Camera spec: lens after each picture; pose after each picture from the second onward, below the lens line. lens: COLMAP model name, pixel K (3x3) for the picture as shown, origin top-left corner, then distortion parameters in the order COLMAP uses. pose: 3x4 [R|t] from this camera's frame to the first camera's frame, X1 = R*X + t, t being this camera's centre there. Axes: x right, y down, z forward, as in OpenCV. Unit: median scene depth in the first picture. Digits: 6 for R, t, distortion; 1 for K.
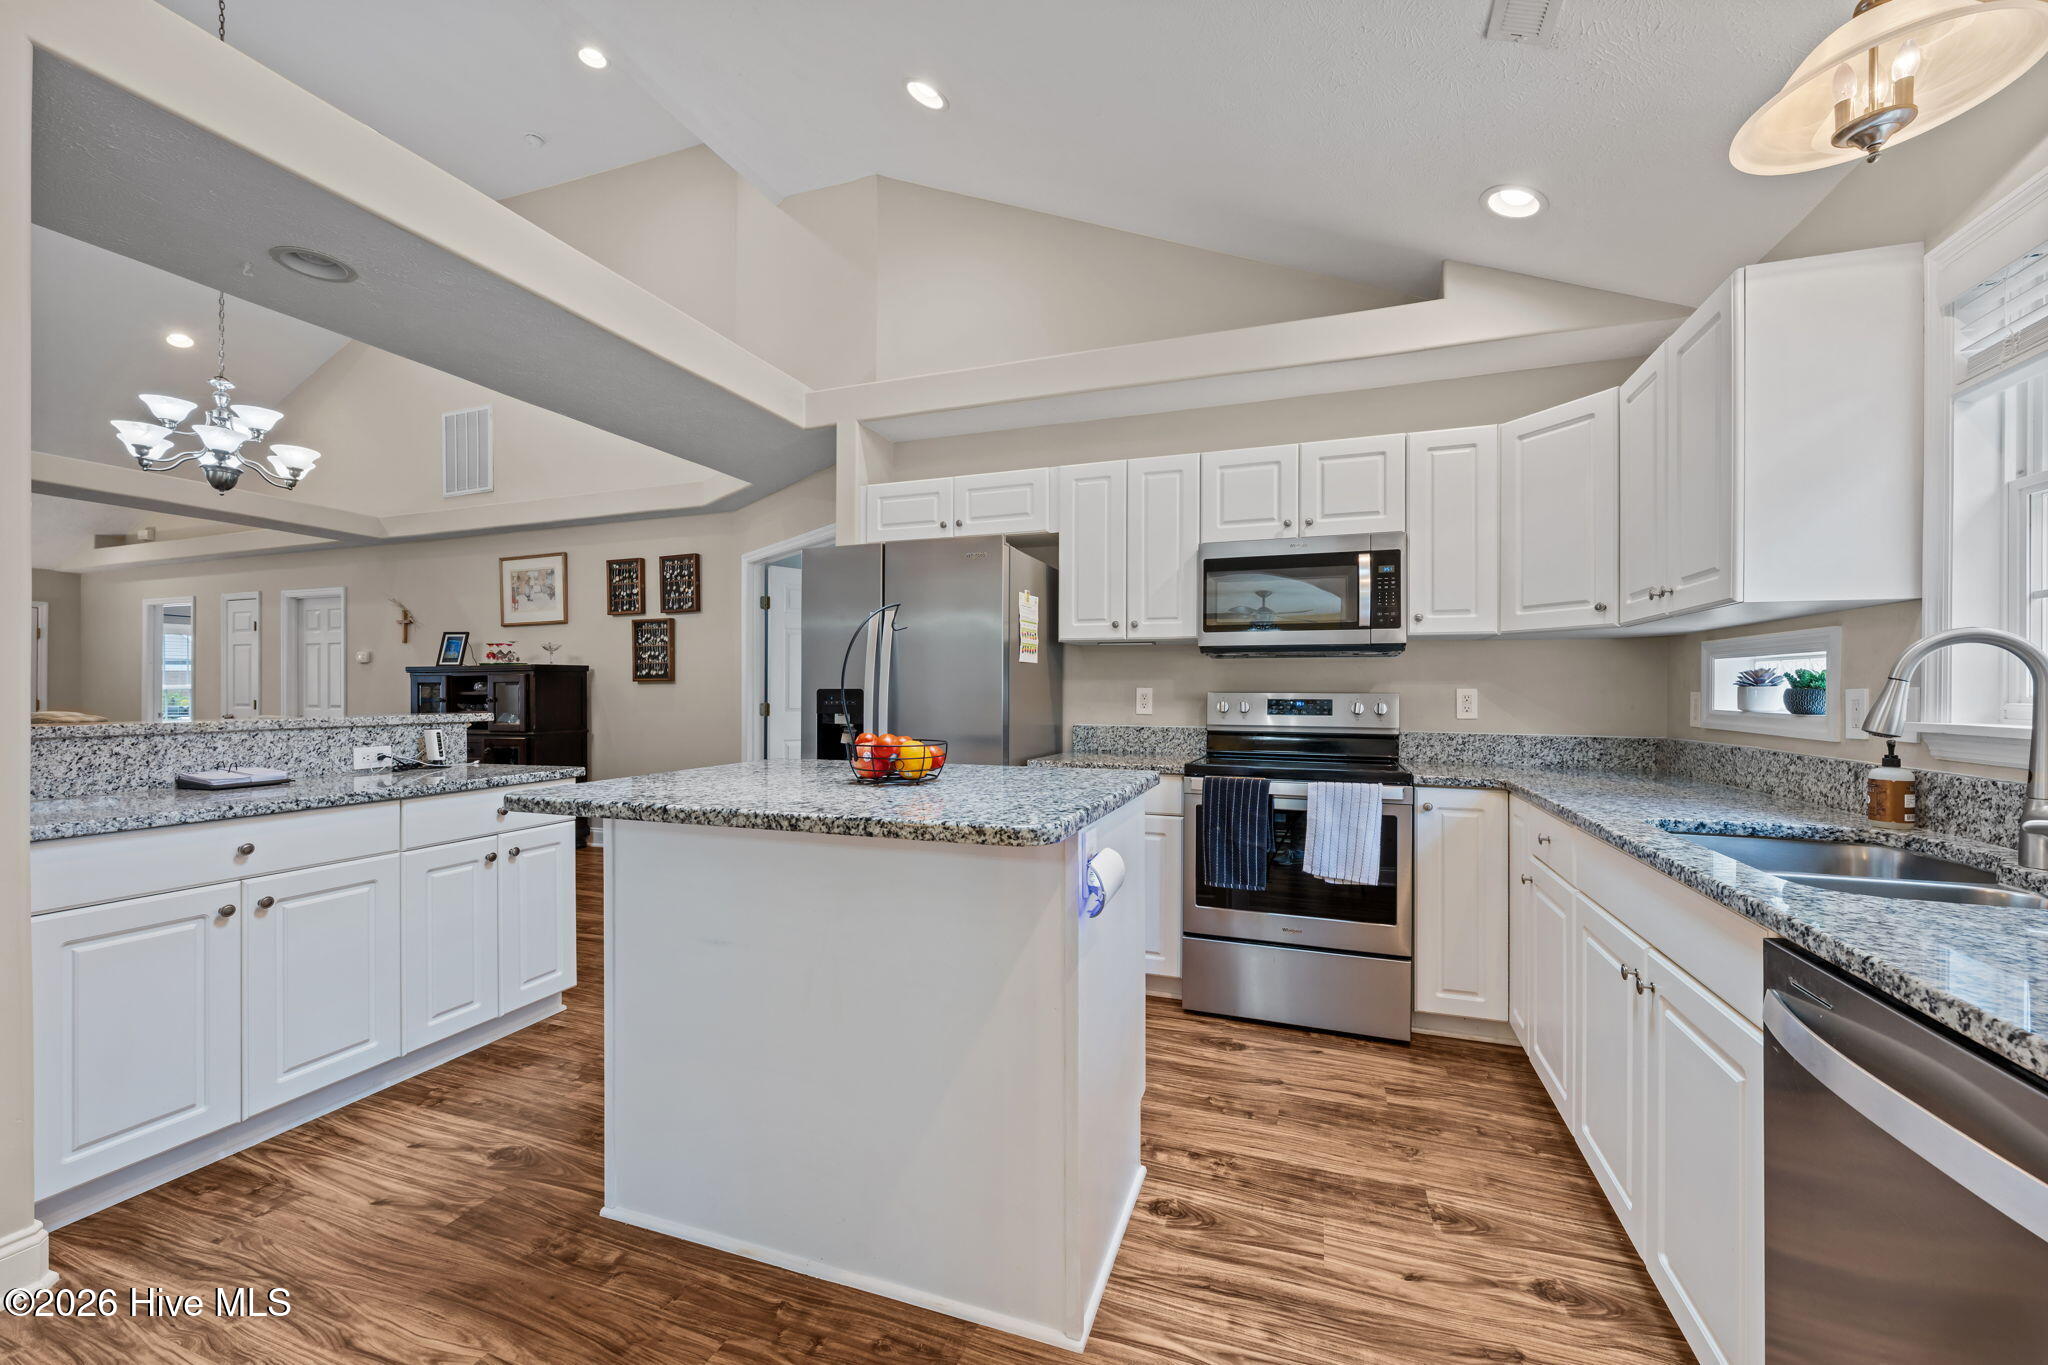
lens RADIAL K [[812.1, 0, 1028.7], [0, 812.1, 686.7], [0, 0, 1]] dist [-0.000934, -0.000112]
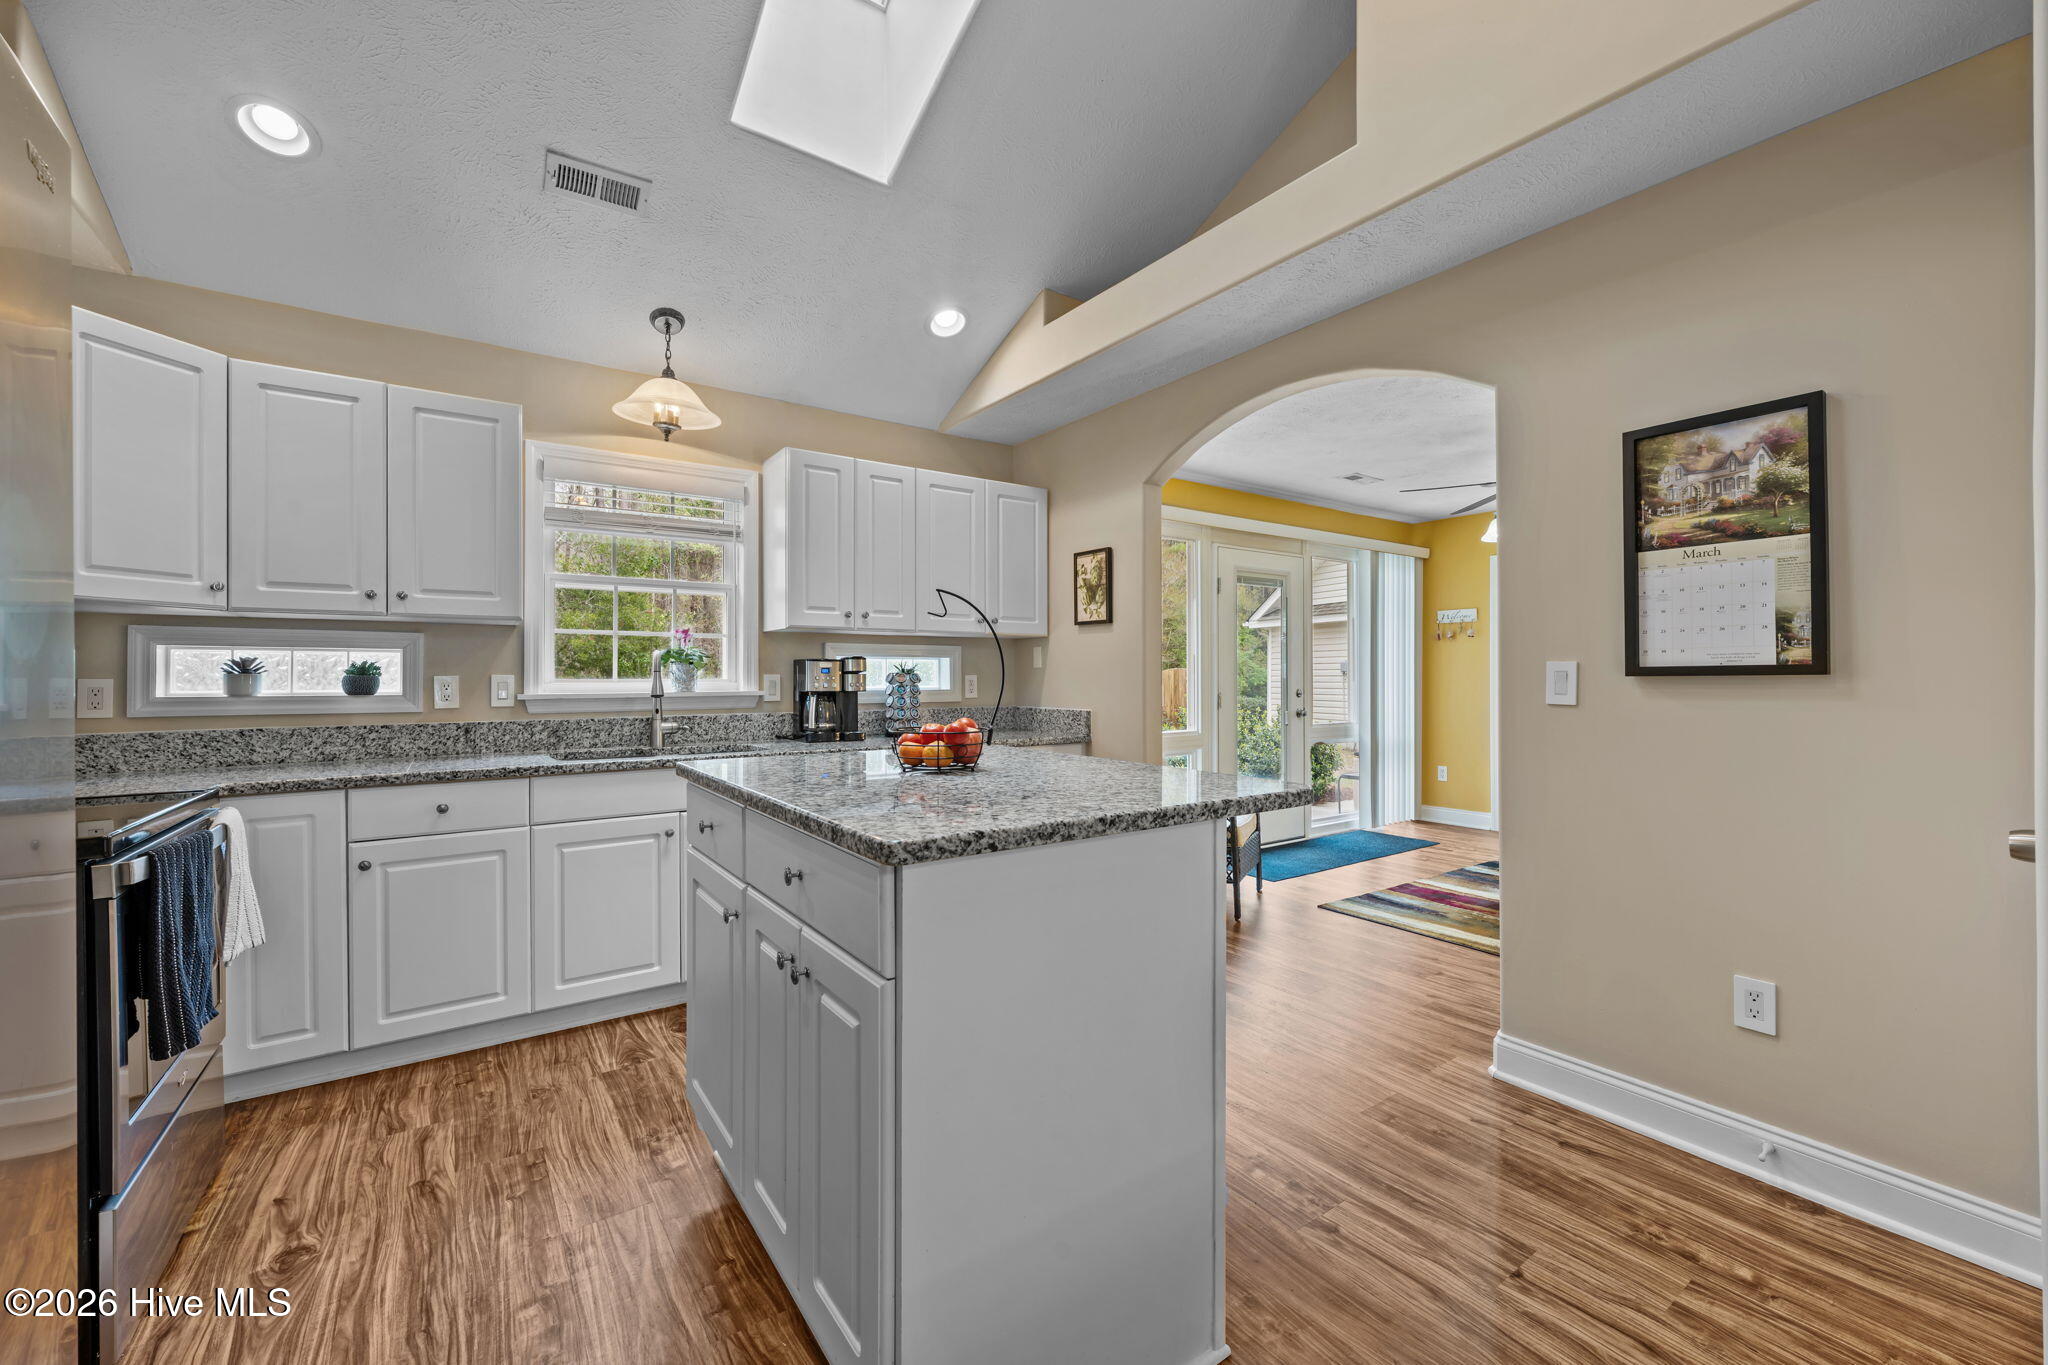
lens RADIAL K [[812.1, 0, 1012.9], [0, 812.1, 677.8], [0, 0, 1]] dist [-0.000934, -0.000112]
pose [[-0.814801, -0.000384, 0.579741, -0.670953], [-0.000788, 1.000000, -0.000445, 0.004597], [-0.579741, -0.000819, -0.814801, 1.456217]]
